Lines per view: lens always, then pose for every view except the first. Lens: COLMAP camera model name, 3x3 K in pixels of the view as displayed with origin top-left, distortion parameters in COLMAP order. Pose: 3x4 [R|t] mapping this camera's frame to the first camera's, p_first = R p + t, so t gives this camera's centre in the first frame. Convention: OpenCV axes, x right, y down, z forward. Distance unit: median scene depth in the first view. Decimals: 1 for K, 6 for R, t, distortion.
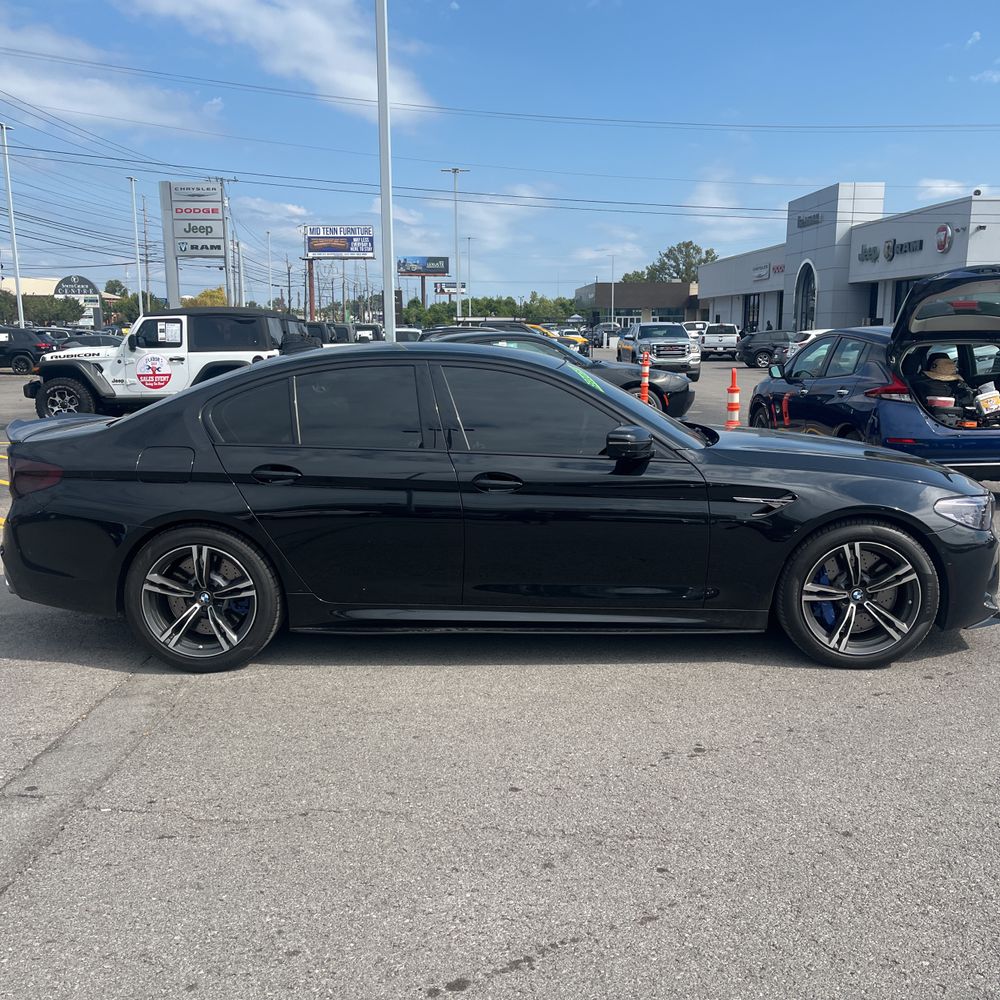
lens RADIAL K [[1009.3, 0, 511.8], [0, 1009.3, 504.8], [0, 0, 1]] dist [0.051892, -0.059606]
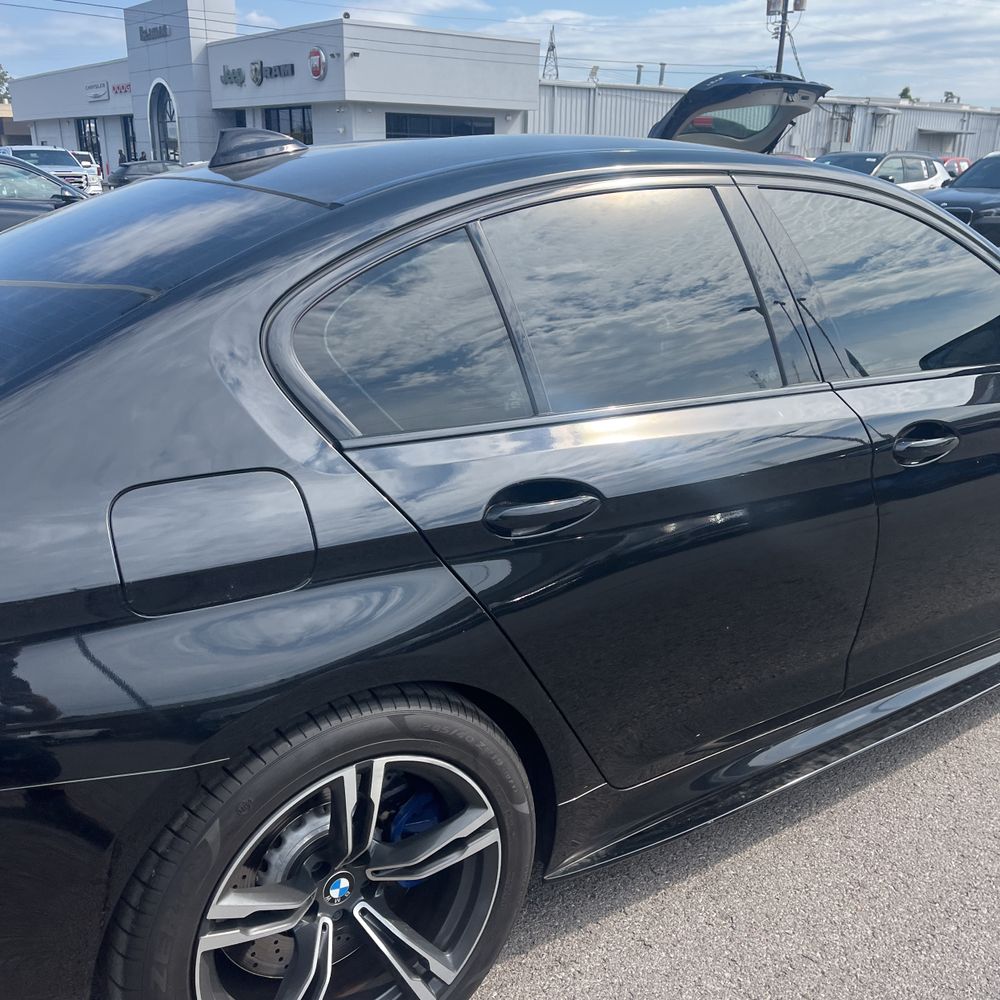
lens RADIAL K [[1005.3, 0, 494.8], [0, 1005.3, 516.6], [0, 0, 1]] dist [0.086376, -0.121587]
pose [[0.813325, -0.181242, 0.552860, -0.129302], [0.089313, 0.977872, 0.189181, -0.028231], [-0.574913, -0.104489, 0.811515, 0.211755]]
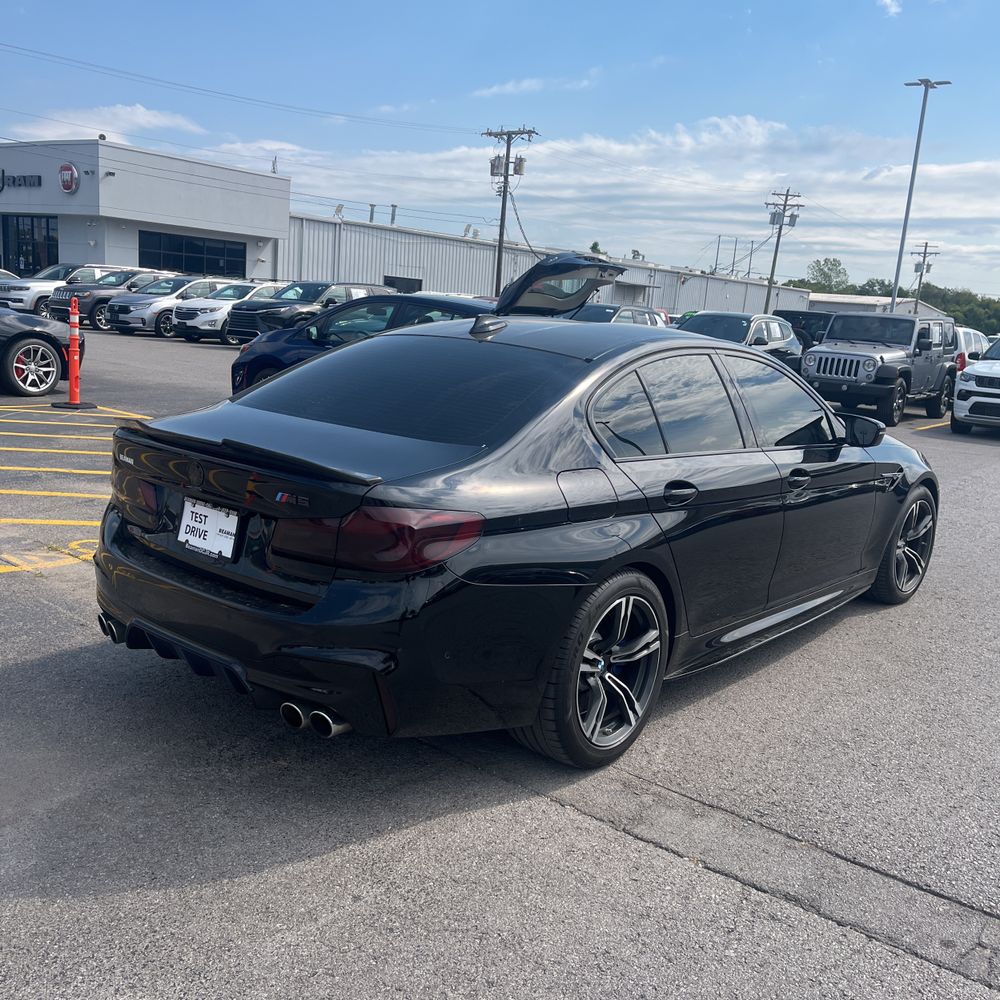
lens RADIAL K [[1014.8, 0, 500.0], [0, 1014.8, 500.0], [0, 0, 1]] dist [0.044302, -0.035838]
pose [[0.626003, -0.101523, 0.773184, -0.277633], [0.061127, 0.994827, 0.081135, -0.028997], [-0.777422, -0.003529, 0.628970, 0.176493]]
